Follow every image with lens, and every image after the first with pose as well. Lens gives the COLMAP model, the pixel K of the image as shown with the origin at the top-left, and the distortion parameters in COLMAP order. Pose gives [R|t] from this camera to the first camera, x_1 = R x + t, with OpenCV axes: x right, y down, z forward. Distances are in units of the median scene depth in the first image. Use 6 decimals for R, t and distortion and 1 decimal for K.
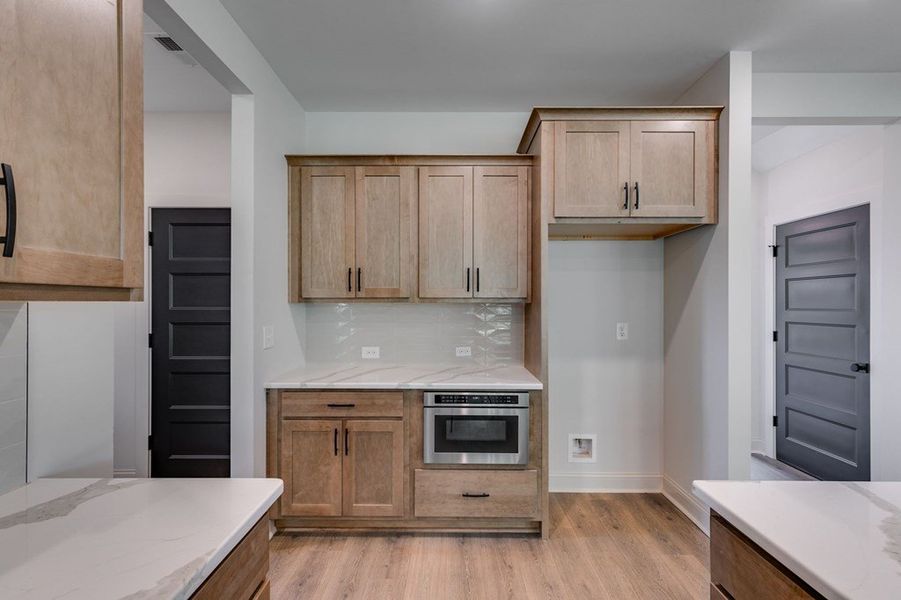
lens RADIAL K [[407.1, 0, 450.3], [0, 407.1, 303.3], [0, 0, 1]] dist [0.008742, -0.001027]
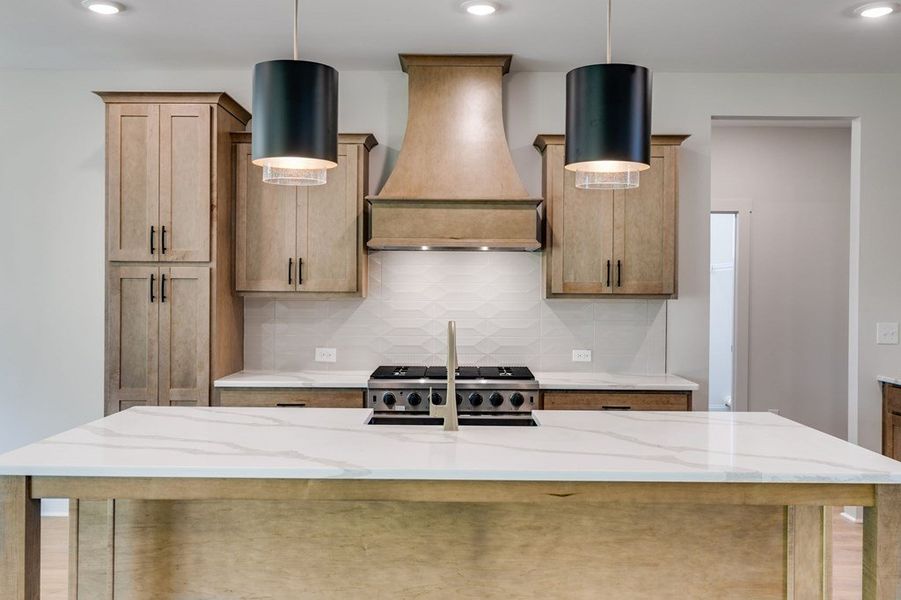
lens RADIAL K [[867.1, 0, 452.7], [0, 867.1, 294.8], [0, 0, 1]] dist [0.002282, 0.000000]
pose [[0.001419, 0.003215, -0.999994, 1.790687], [-0.006541, 0.999973, 0.003205, -0.016456], [0.999978, 0.006536, 0.001440, -0.121292]]
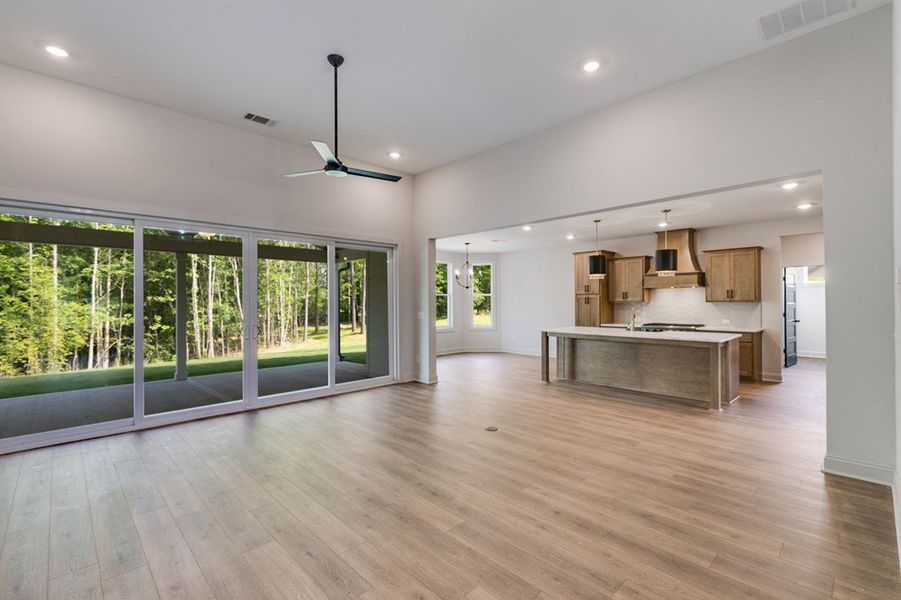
lens RADIAL K [[407.1, 0, 452.7], [0, 407.1, 297.3], [0, 0, 1]] dist [0.008742, -0.001027]
pose [[-0.710489, -0.005900, -0.703683, 3.277508], [0.003357, 0.999925, -0.011774, -0.010408], [0.703700, -0.010728, -0.710416, 0.975761]]
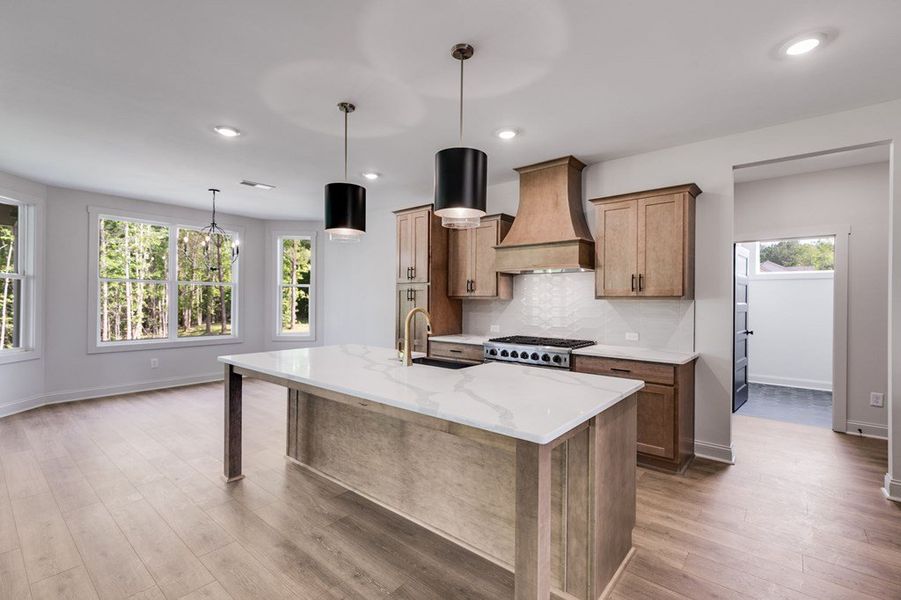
lens RADIAL K [[407.1, 0, 451.9], [0, 407.1, 297.5], [0, 0, 1]] dist [0.008742, -0.001027]
pose [[-0.636575, -0.010366, -0.771145, 1.291492], [-0.009231, 0.999940, -0.005822, 0.004830], [0.771160, 0.003412, -0.636633, 0.703547]]
